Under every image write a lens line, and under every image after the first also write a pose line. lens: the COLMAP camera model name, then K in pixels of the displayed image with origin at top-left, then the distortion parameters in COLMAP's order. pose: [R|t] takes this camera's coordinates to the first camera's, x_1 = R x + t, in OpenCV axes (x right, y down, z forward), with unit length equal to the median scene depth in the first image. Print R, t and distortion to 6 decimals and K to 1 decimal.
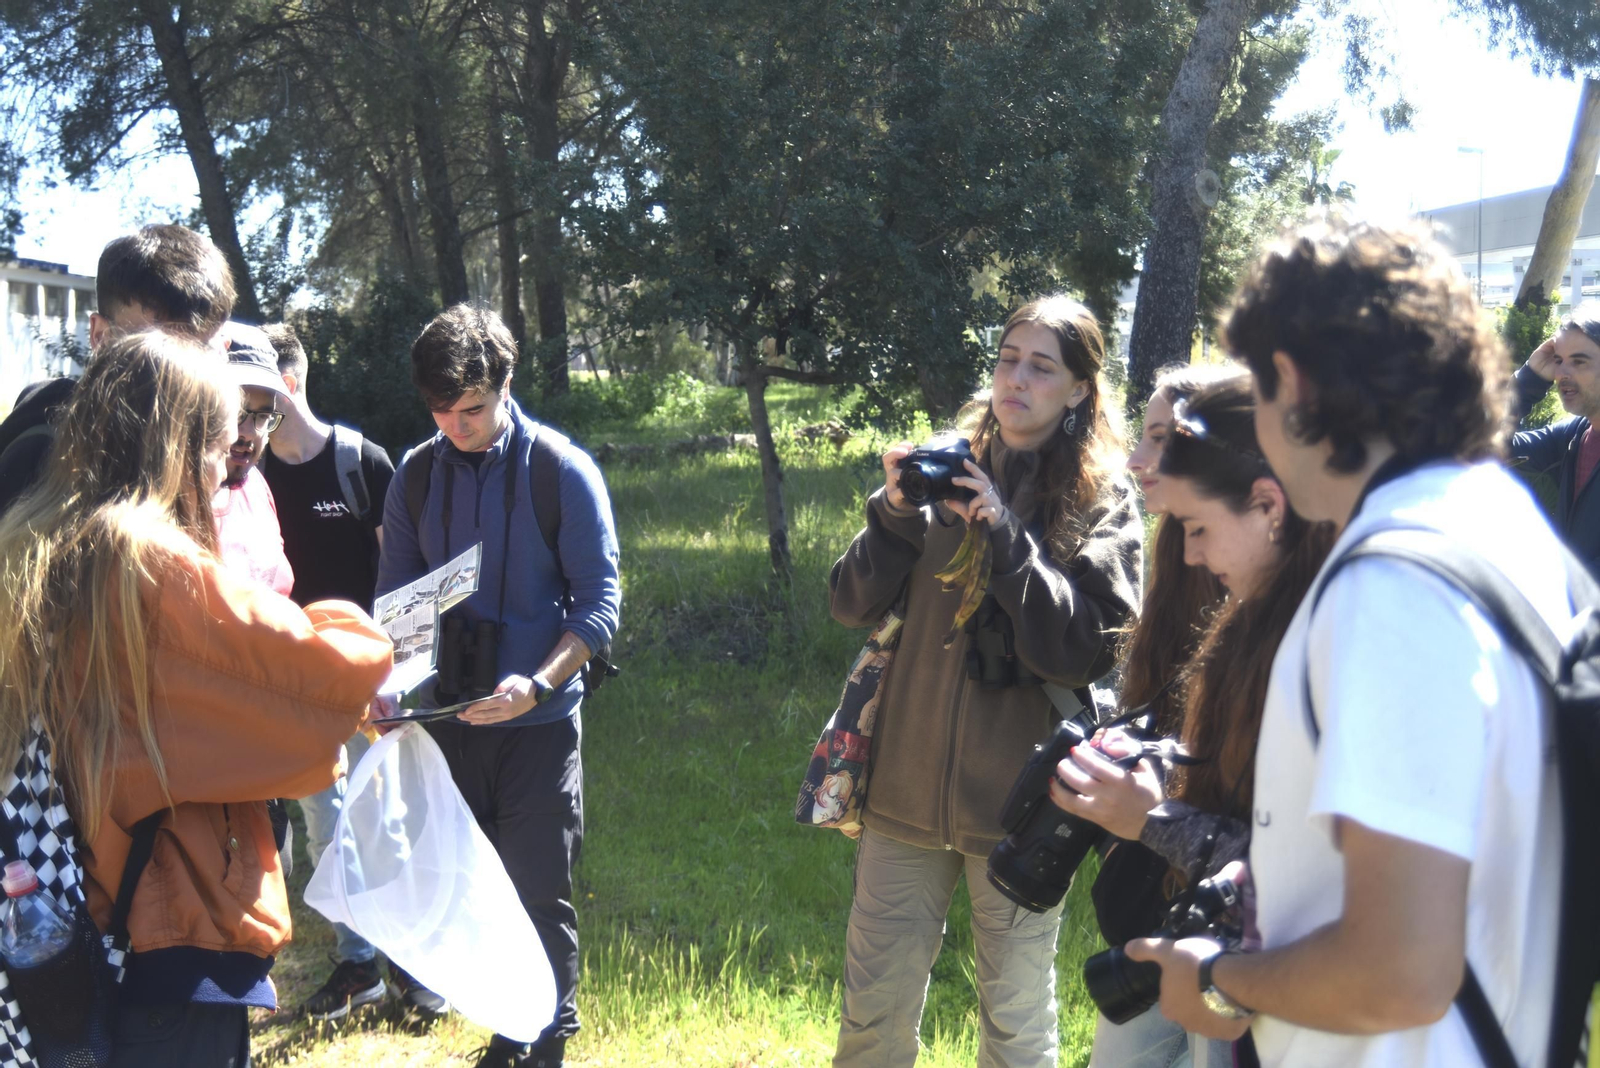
lens RADIAL K [[2112.5, 0, 800.0], [0, 2112.5, 534.0], [0, 0, 1]] dist [-0.022755, -0.009975]
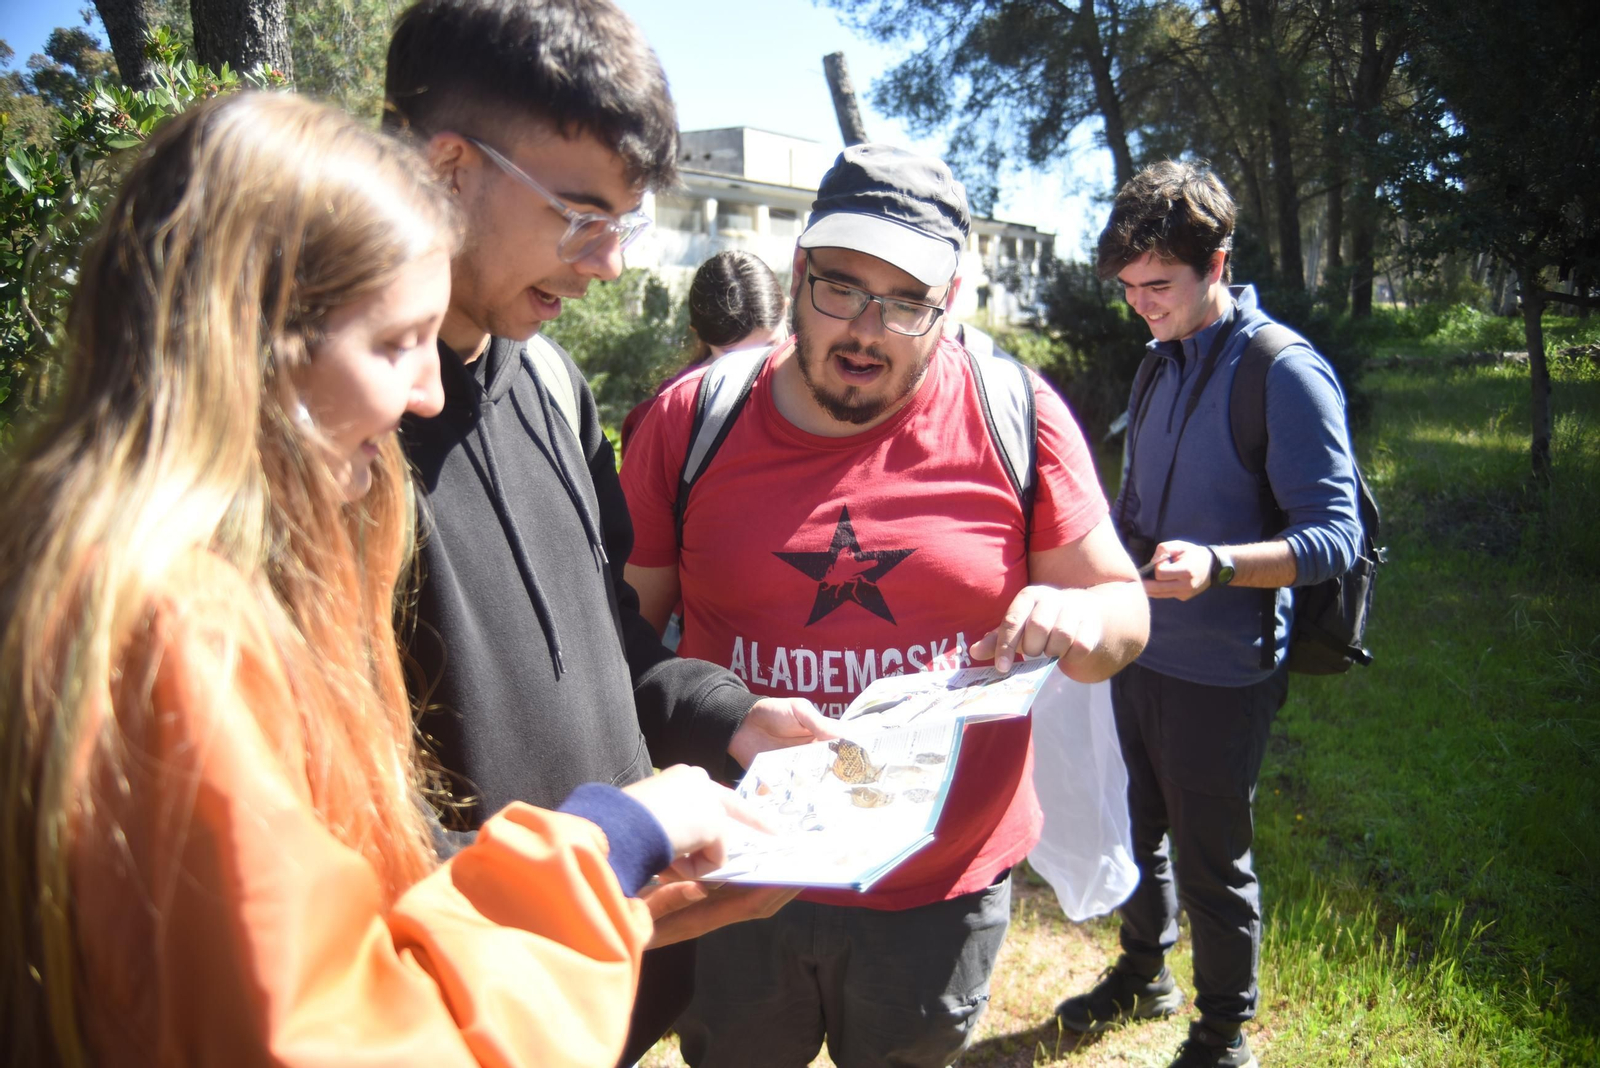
lens RADIAL K [[1239.9, 0, 800.0], [0, 1239.9, 534.0], [0, 0, 1]] dist [-0.161957, 0.167649]
pose [[0.849754, 0.106911, -0.516225, -0.007744], [-0.049546, 0.991082, 0.123696, -0.006069], [0.524846, -0.079534, 0.847473, 0.149237]]
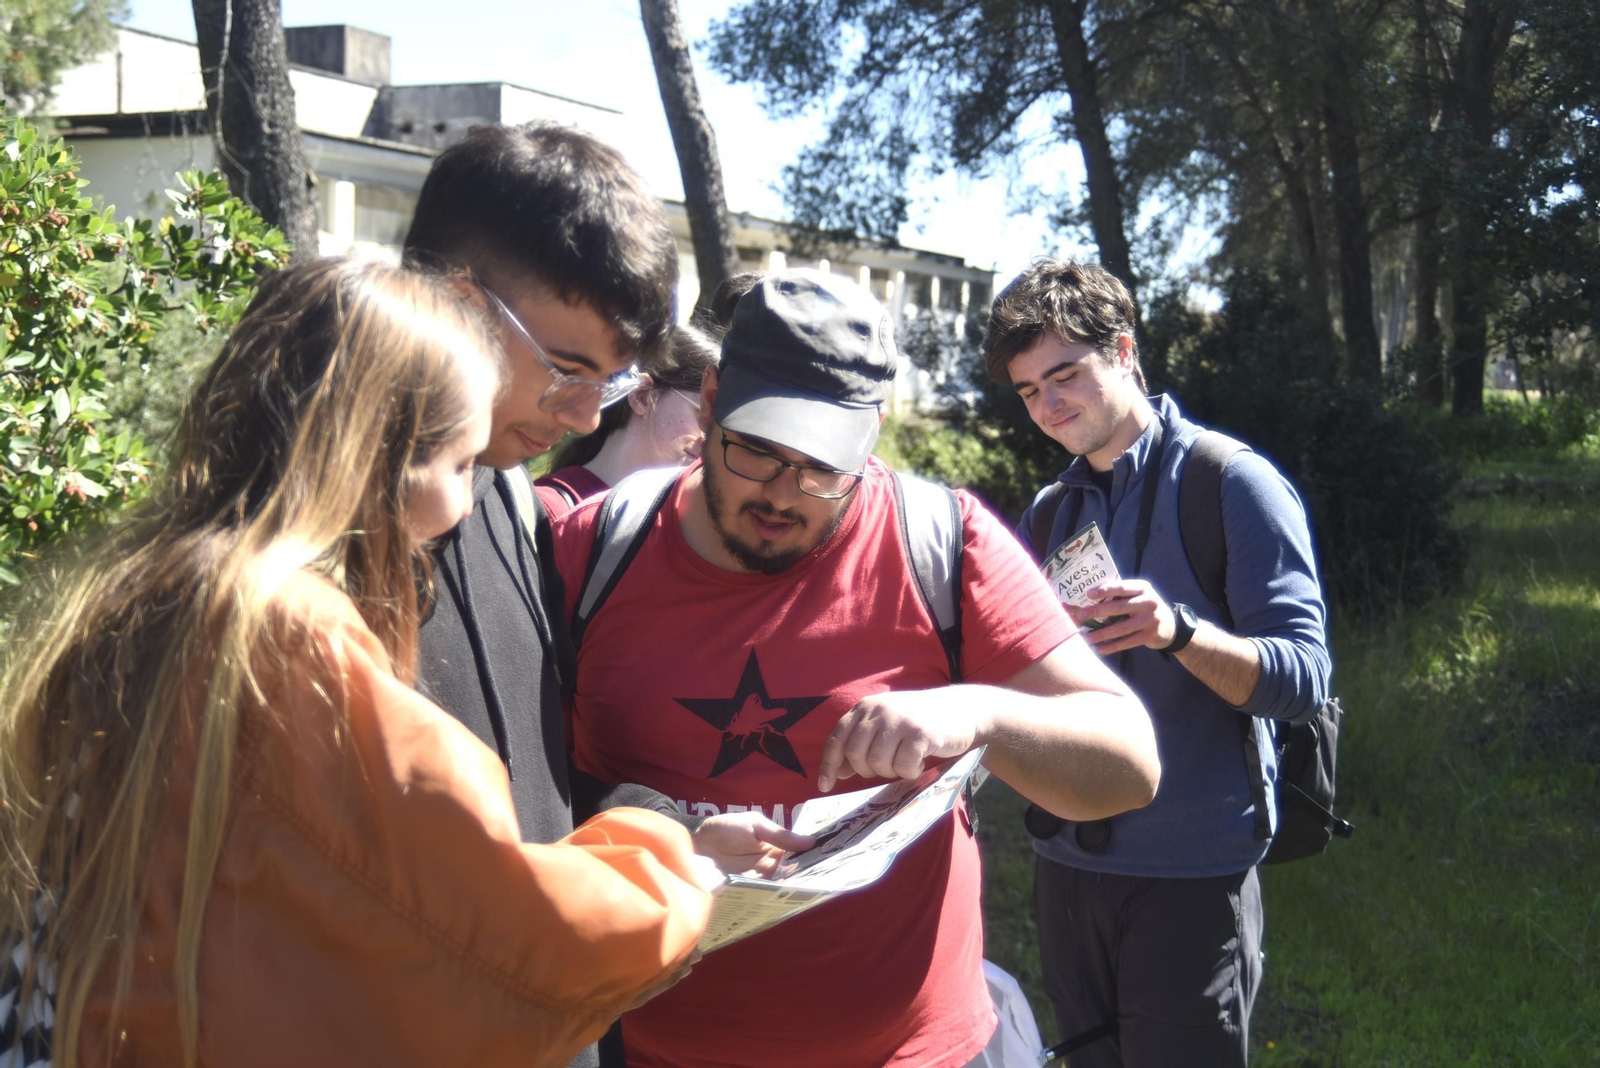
lens RADIAL K [[2112.5, 0, 800.0], [0, 2112.5, 534.0], [0, 0, 1]] dist [-0.022755, -0.009975]
pose [[0.902416, 0.072996, -0.424637, 0.010666], [-0.075178, 0.997102, 0.011640, -0.006352], [0.424256, 0.021419, 0.905289, 0.097999]]
